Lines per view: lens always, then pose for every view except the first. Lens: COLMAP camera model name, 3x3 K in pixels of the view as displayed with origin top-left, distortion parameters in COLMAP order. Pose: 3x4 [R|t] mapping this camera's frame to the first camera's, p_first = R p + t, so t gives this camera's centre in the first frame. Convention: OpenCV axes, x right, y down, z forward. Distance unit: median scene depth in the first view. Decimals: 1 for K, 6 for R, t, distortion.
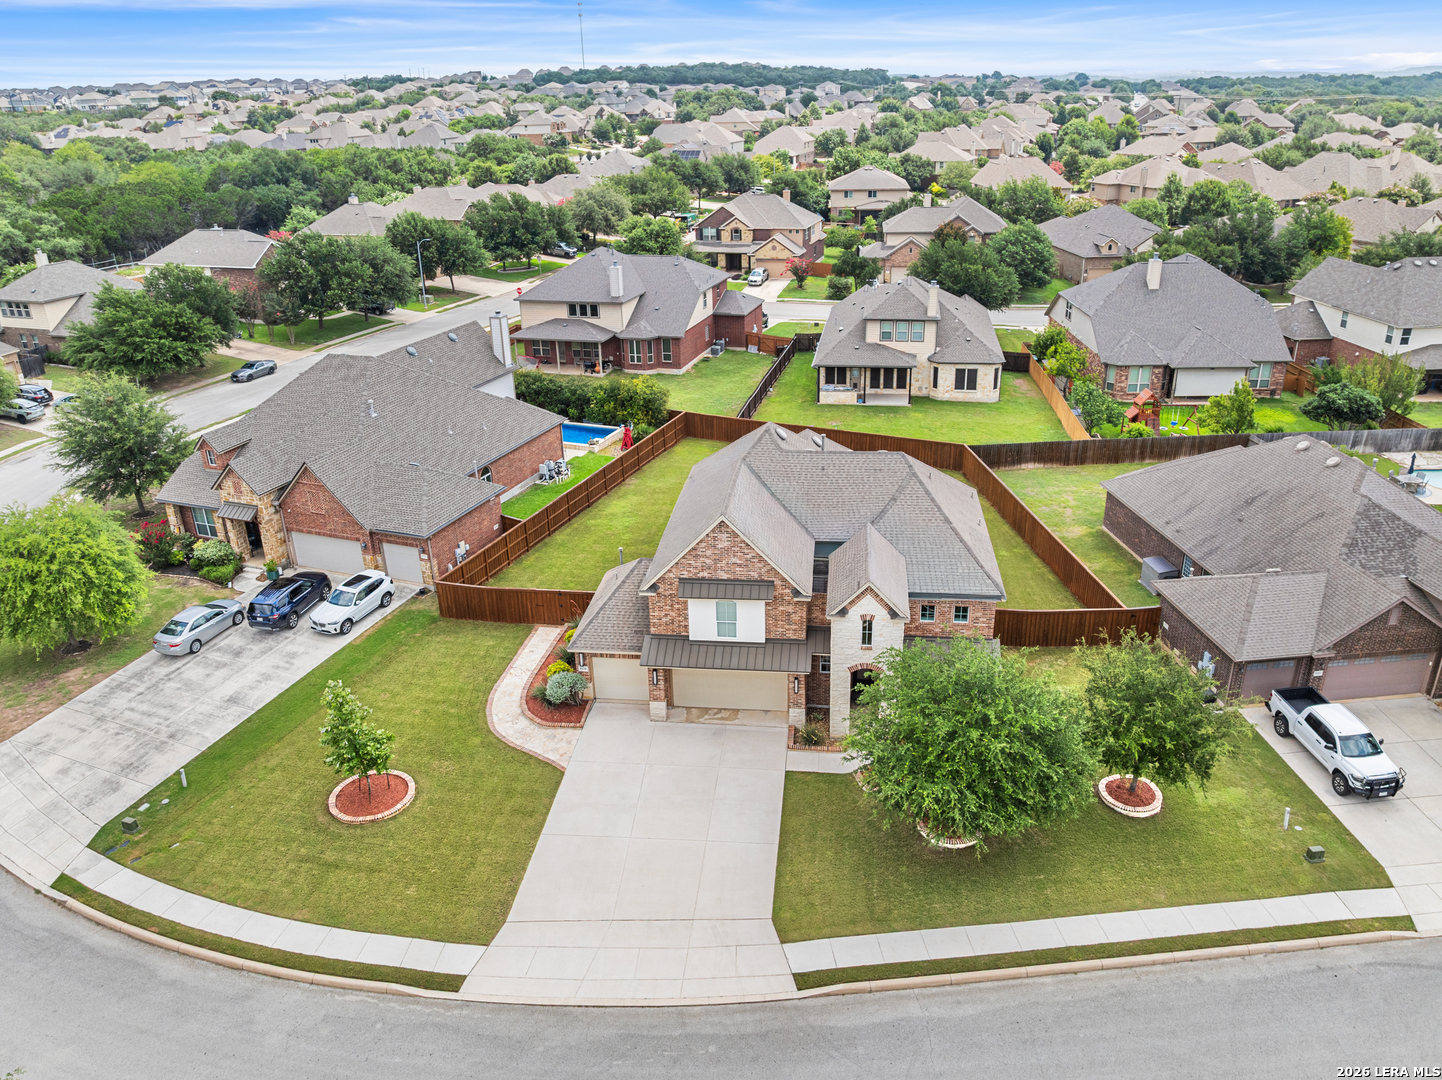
lens RADIAL K [[1046.9, 0, 721.0], [0, 1046.9, 540.0], [0, 0, 1]] dist [-0.033128, -0.008647]
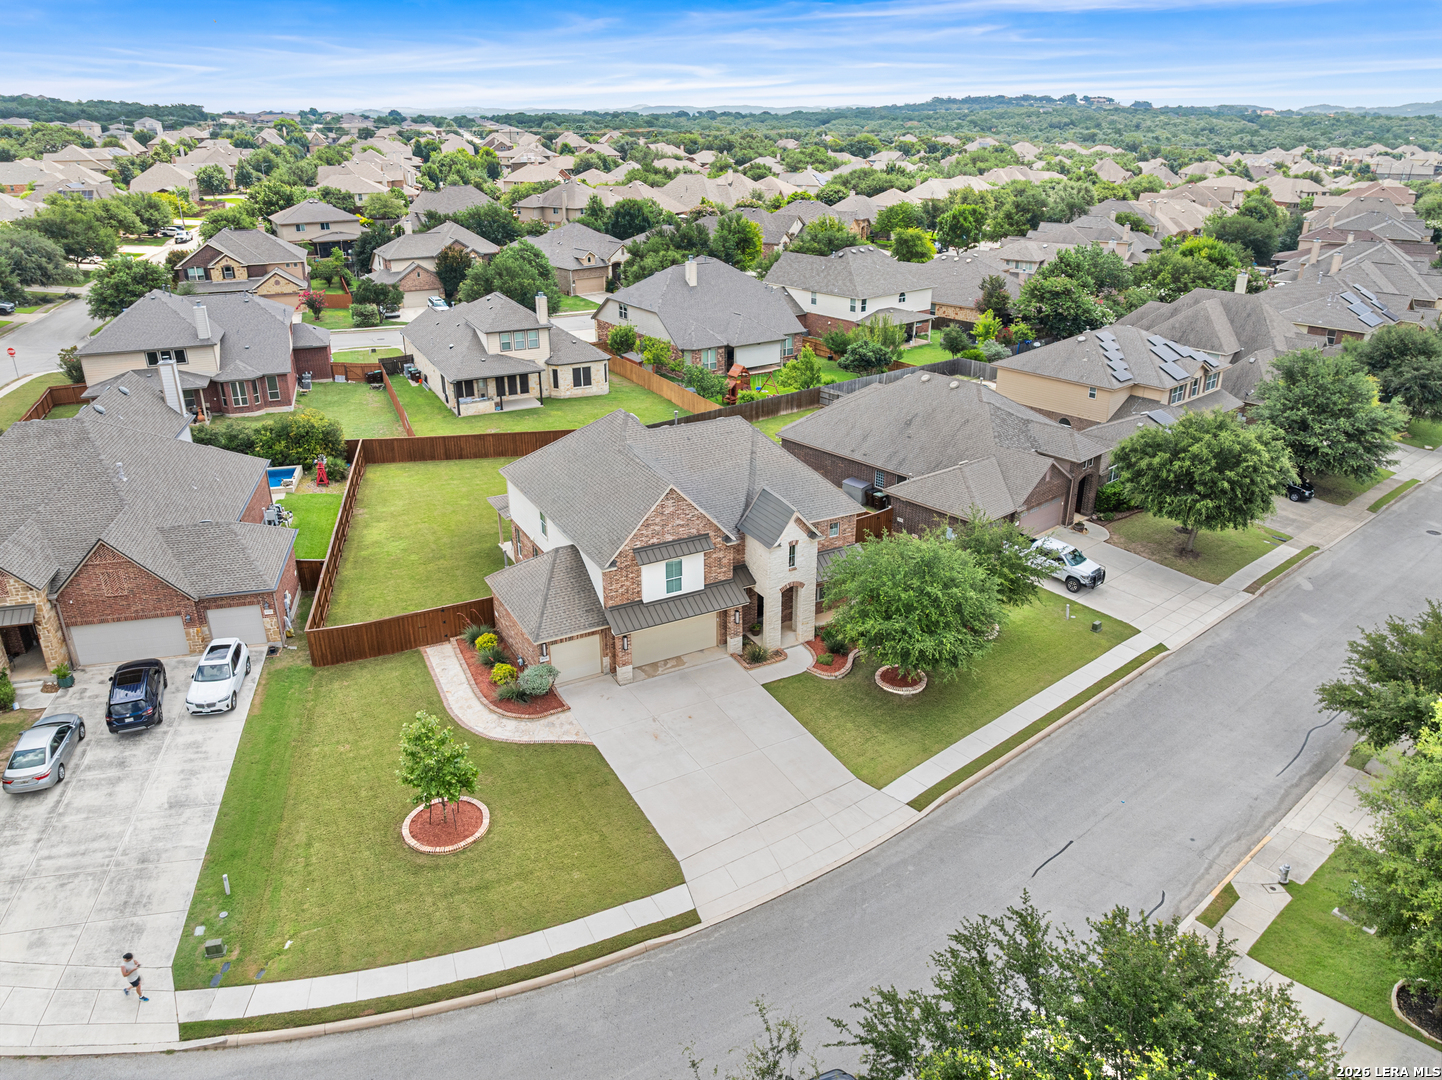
lens RADIAL K [[1005.7, 0, 712.7], [0, 1005.7, 537.8], [0, 0, 1]] dist [-0.035427, -0.004674]
pose [[0.818911, -0.203580, 0.536600, -0.266884], [0.213253, 0.975968, 0.044824, -0.002557], [-0.532830, 0.077724, 0.842646, 0.025071]]
